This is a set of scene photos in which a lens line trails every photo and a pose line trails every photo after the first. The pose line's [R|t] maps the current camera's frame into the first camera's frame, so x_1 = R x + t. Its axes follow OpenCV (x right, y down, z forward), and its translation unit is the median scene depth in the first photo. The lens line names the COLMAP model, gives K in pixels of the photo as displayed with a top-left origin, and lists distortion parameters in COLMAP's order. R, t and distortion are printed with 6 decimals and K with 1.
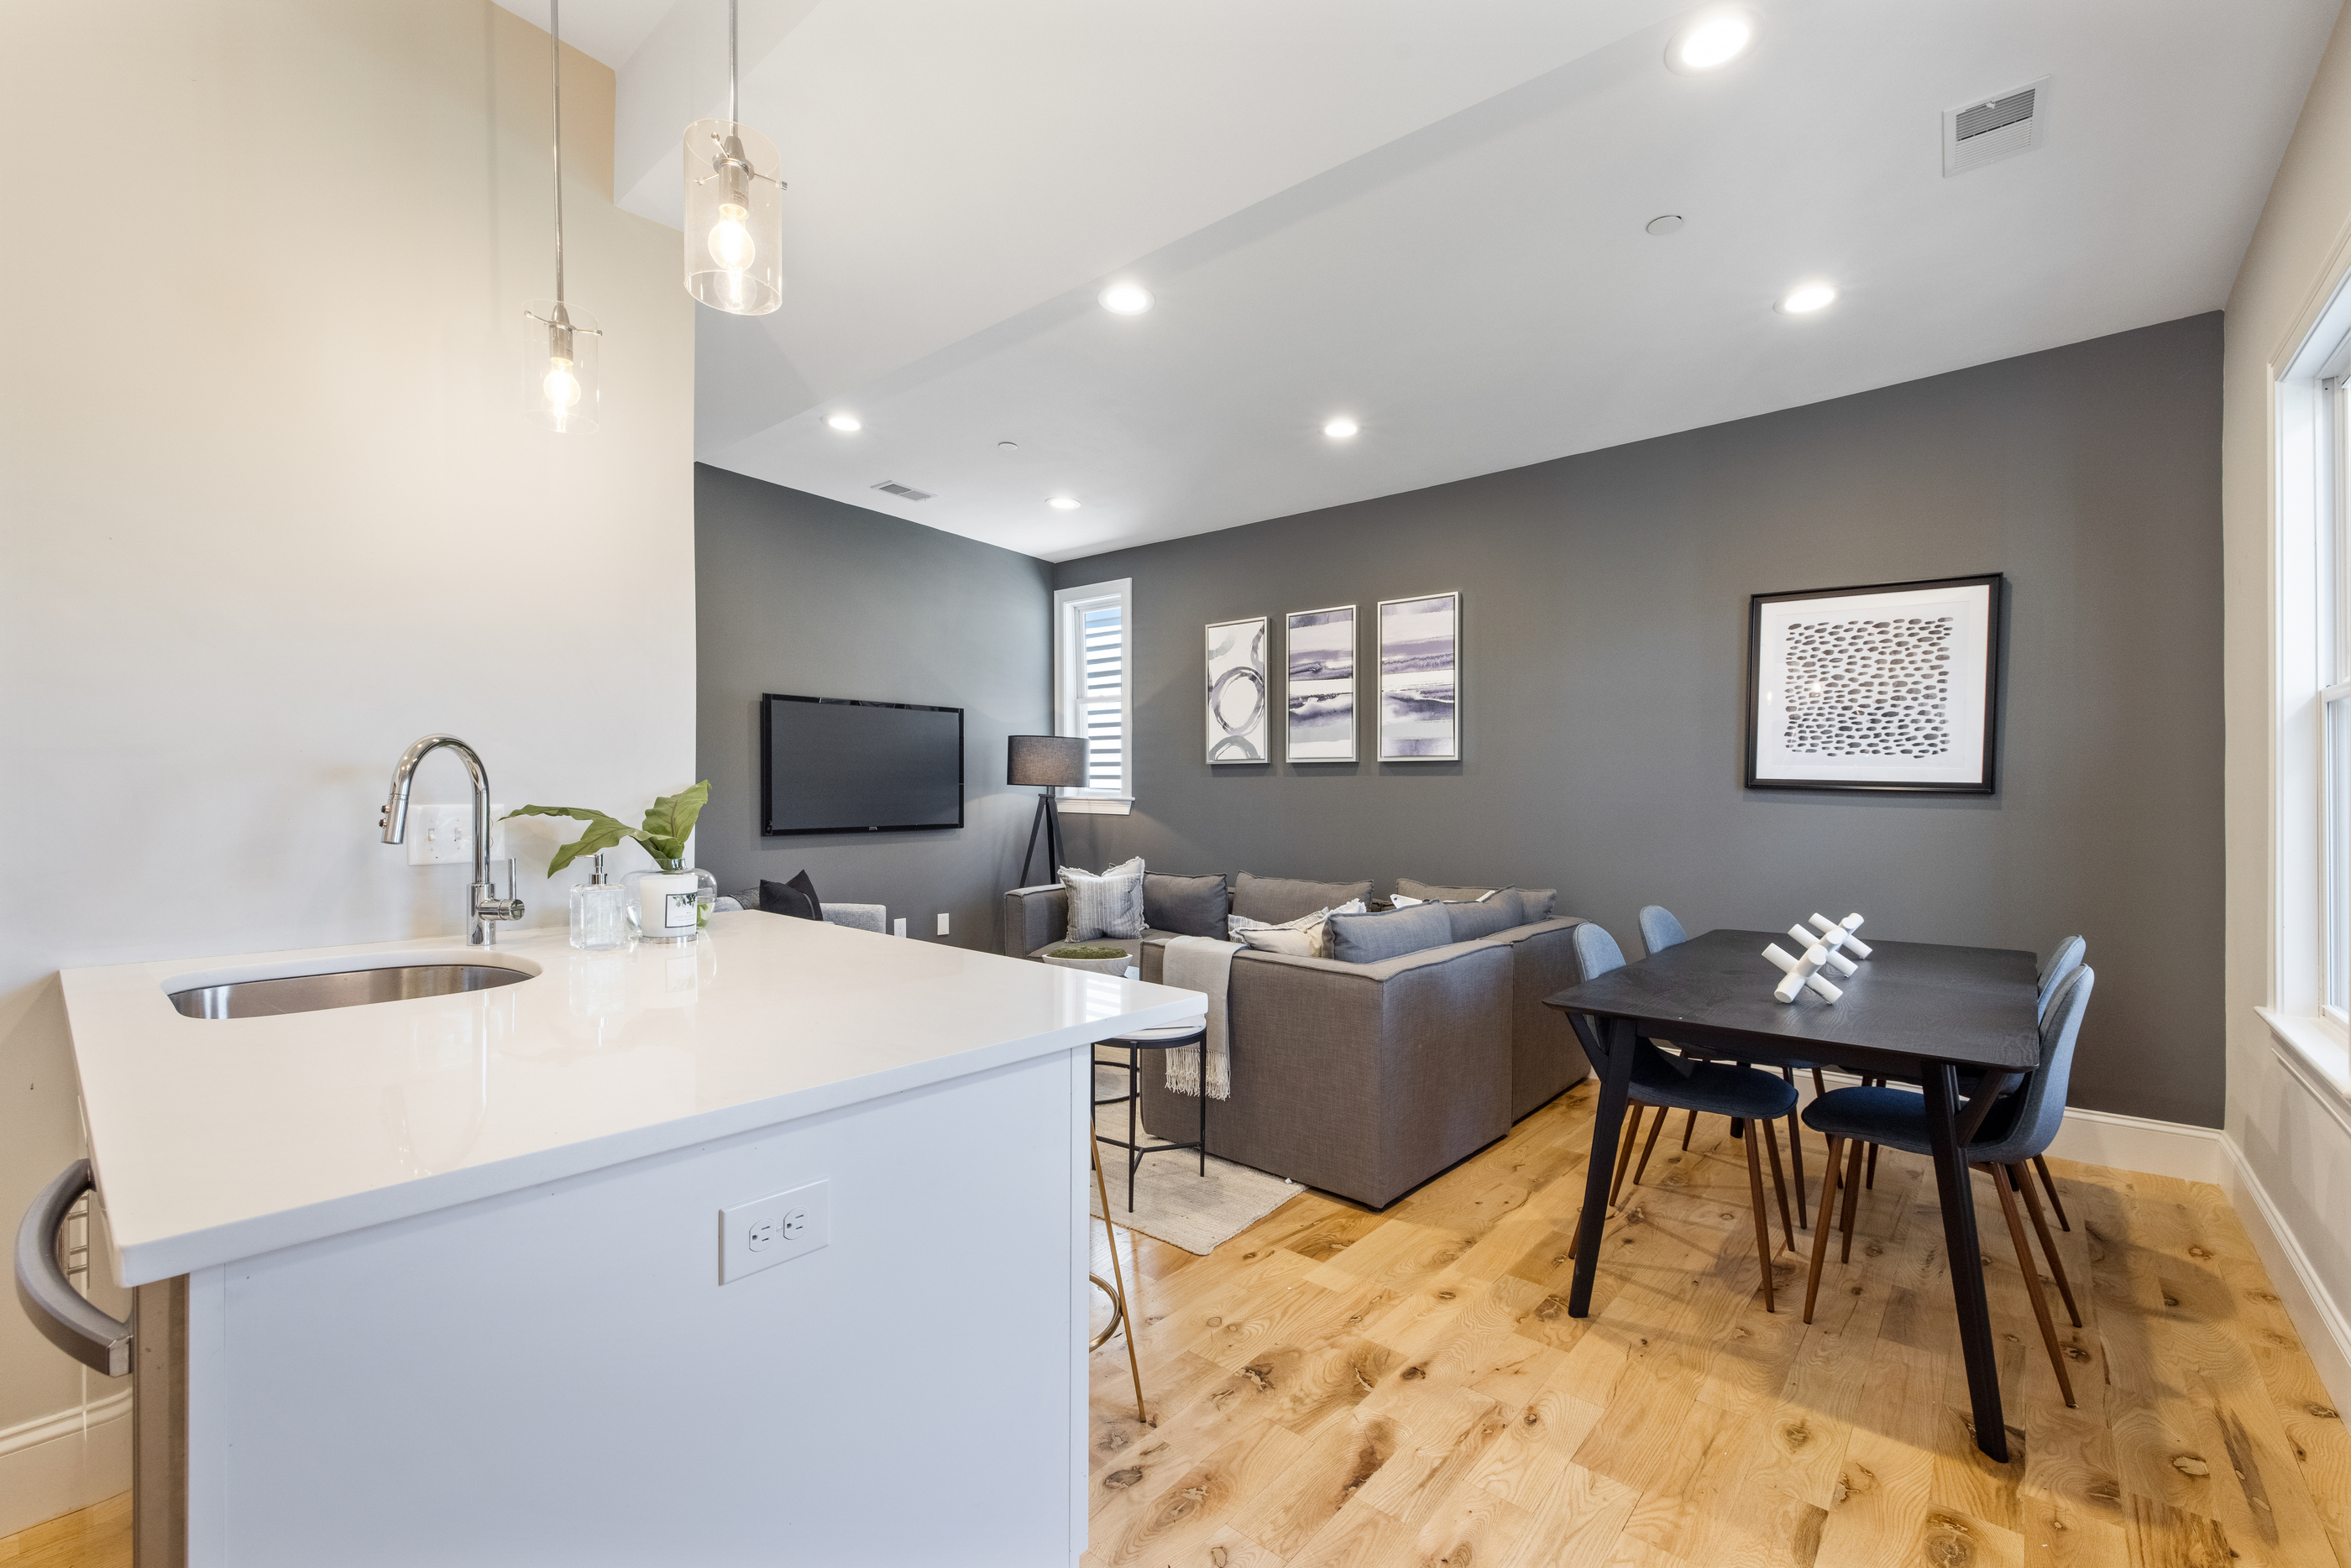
lens RADIAL K [[990.0, 0, 1167.3], [0, 990.0, 806.2], [0, 0, 1]] dist [-0.009220, 0.000928]
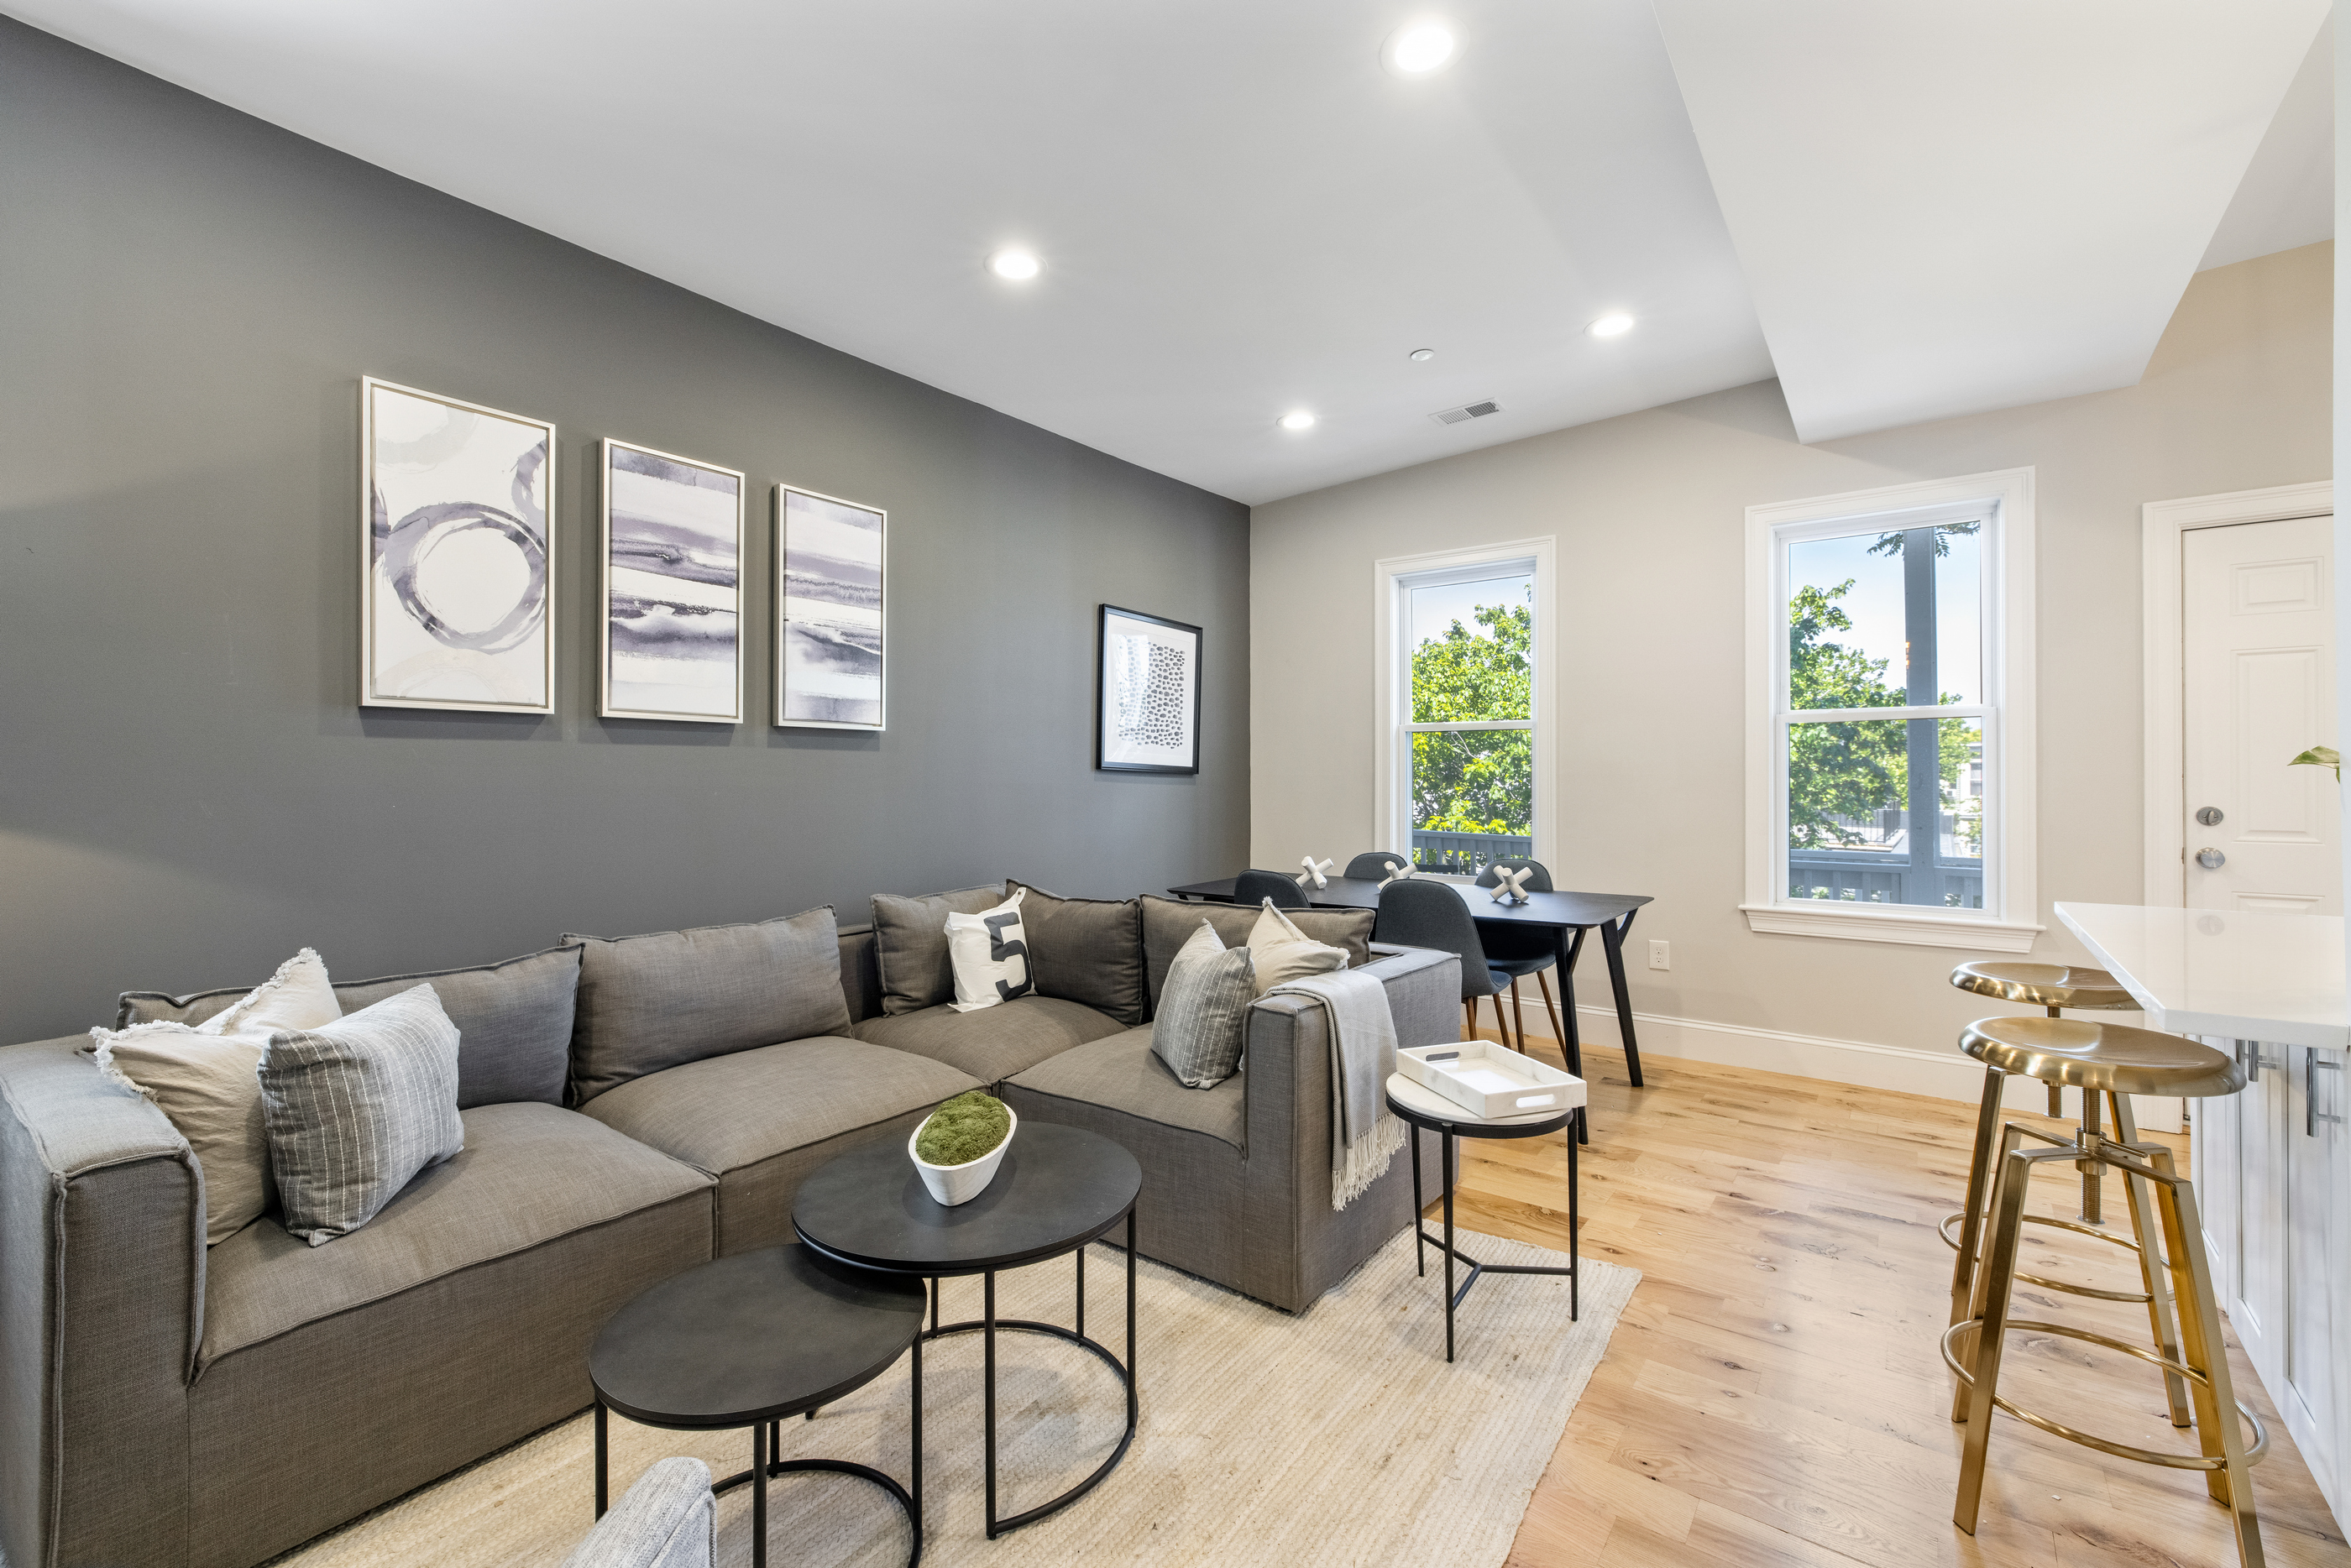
lens RADIAL K [[990.0, 0, 1178.8], [0, 990.0, 761.8], [0, 0, 1]] dist [-0.009220, 0.000928]
pose [[-0.074984, -0.008021, 0.997152, -0.510503], [-0.008481, 0.999937, 0.007406, -0.031511], [-0.997149, -0.007902, -0.075047, 0.868347]]
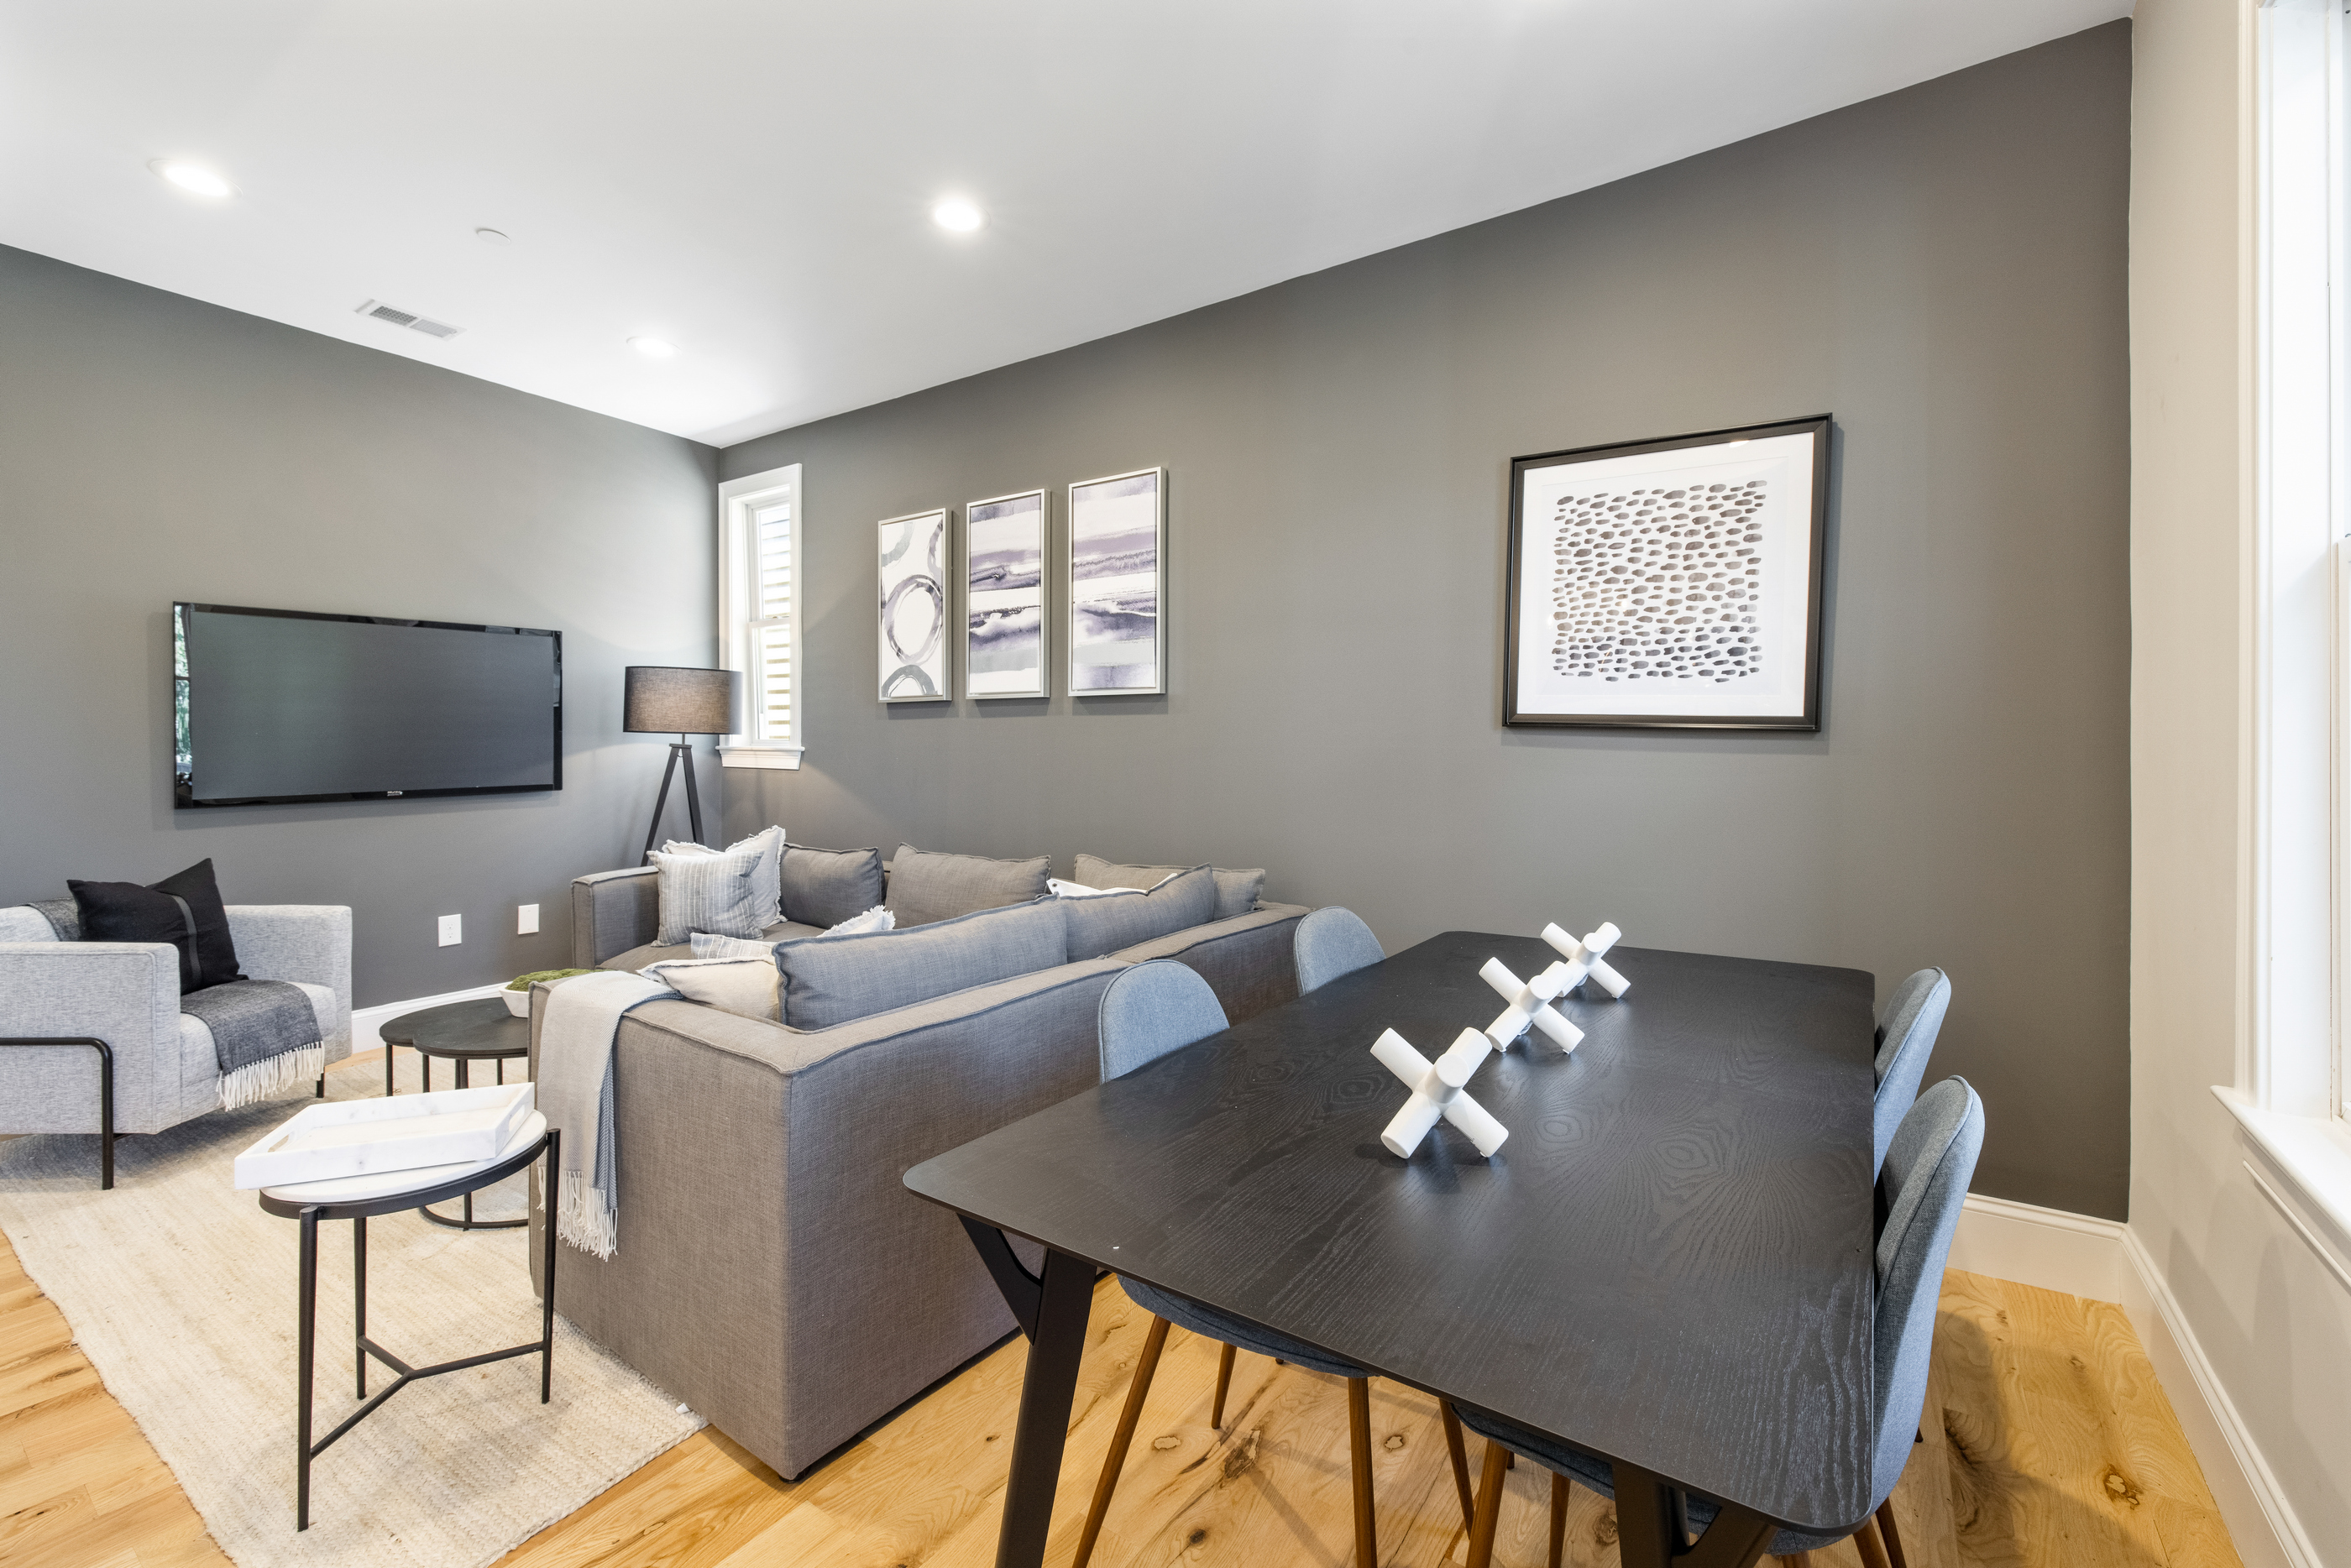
lens RADIAL K [[990.0, 0, 1180.6], [0, 990.0, 770.2], [0, 0, 1]] dist [-0.009220, 0.000928]
pose [[0.994133, -0.012422, 0.107445, 0.237764], [0.010539, 0.999781, 0.018072, -0.002042], [-0.107646, -0.016833, 0.994047, 0.267232]]
